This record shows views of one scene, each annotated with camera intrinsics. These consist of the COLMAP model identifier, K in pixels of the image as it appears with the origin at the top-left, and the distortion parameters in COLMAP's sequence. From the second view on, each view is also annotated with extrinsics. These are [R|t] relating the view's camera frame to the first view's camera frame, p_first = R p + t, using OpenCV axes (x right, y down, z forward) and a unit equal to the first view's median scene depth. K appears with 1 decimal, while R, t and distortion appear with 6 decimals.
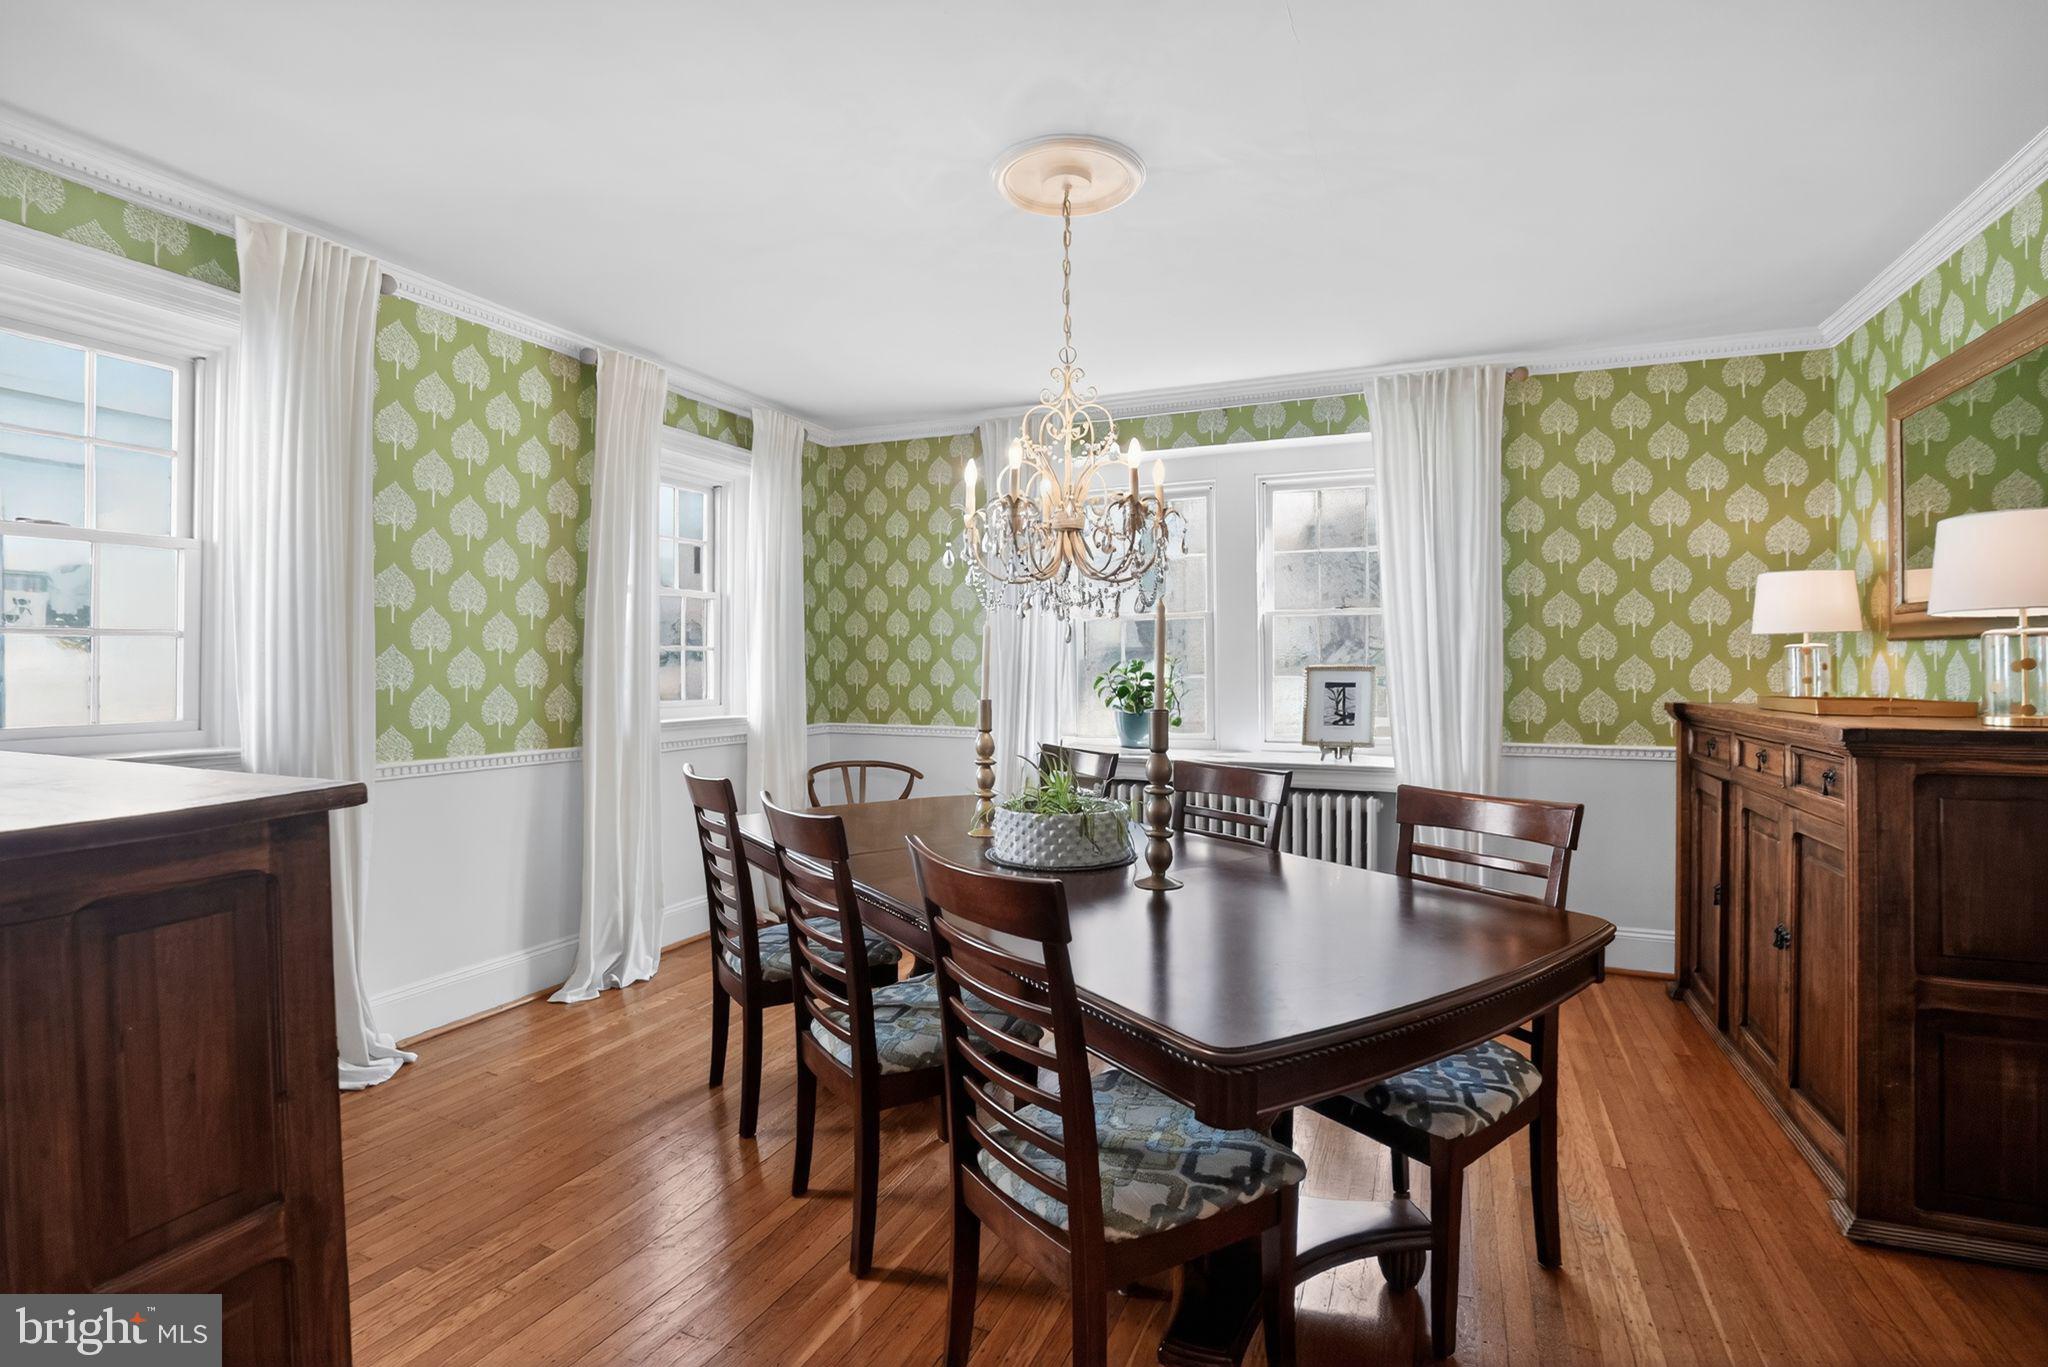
lens RADIAL K [[939.5, 0, 1054.7], [0, 939.5, 670.4], [0, 0, 1]] dist [-0.033835, 0.003189]
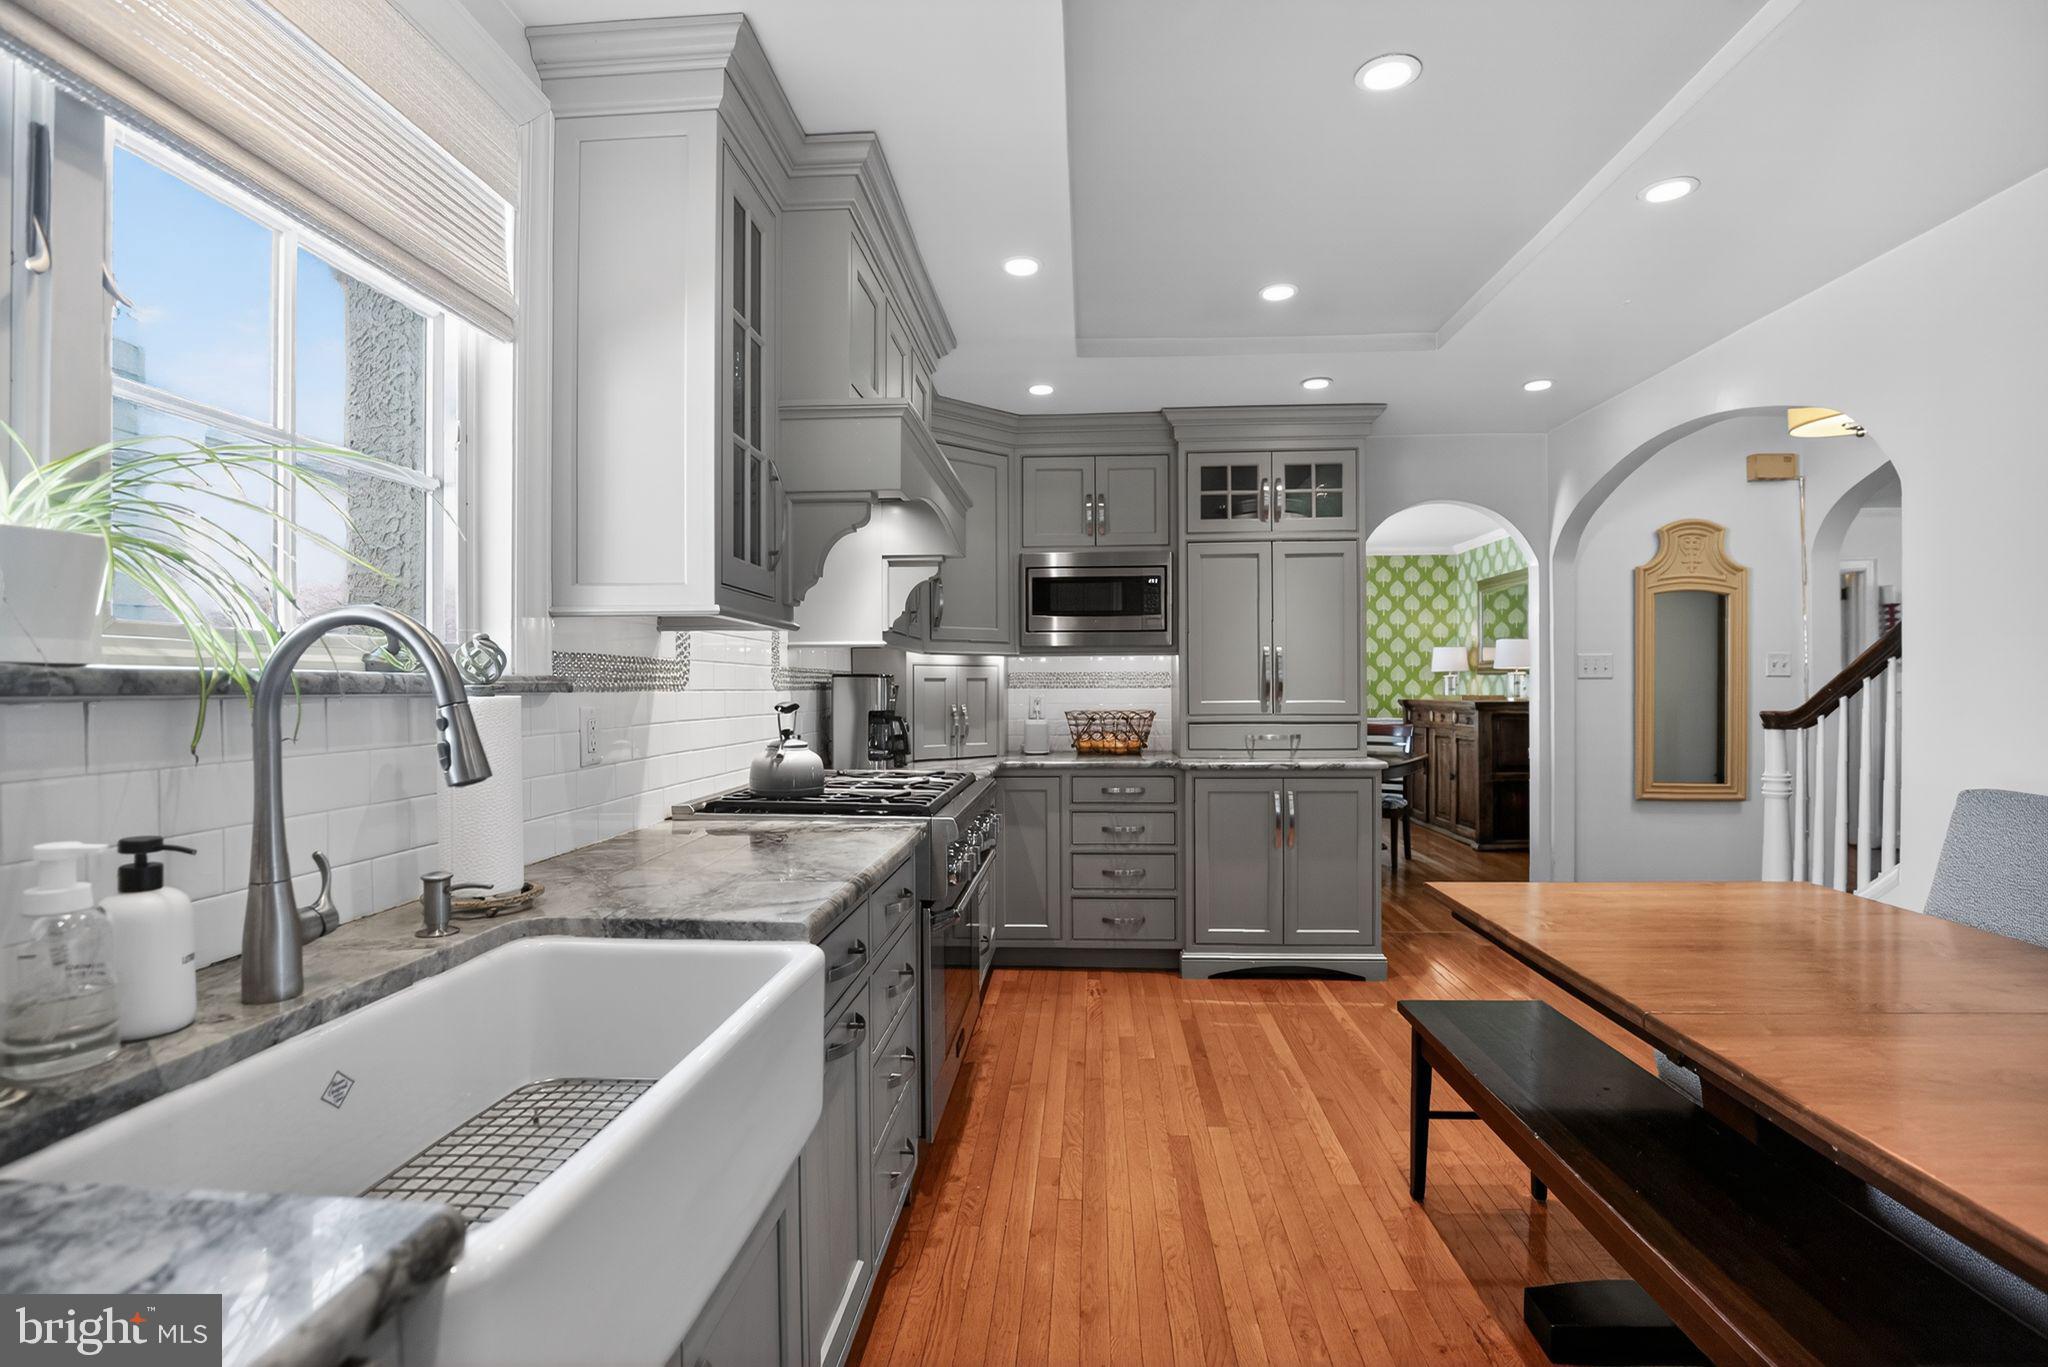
lens RADIAL K [[939.5, 0, 1024.5], [0, 939.5, 692.0], [0, 0, 1]] dist [-0.033835, 0.003189]
pose [[0.948225, -0.003491, 0.317580, -1.099590], [0.002656, 0.999992, 0.003063, 0.006126], [-0.317588, -0.002060, 0.948226, -1.056781]]
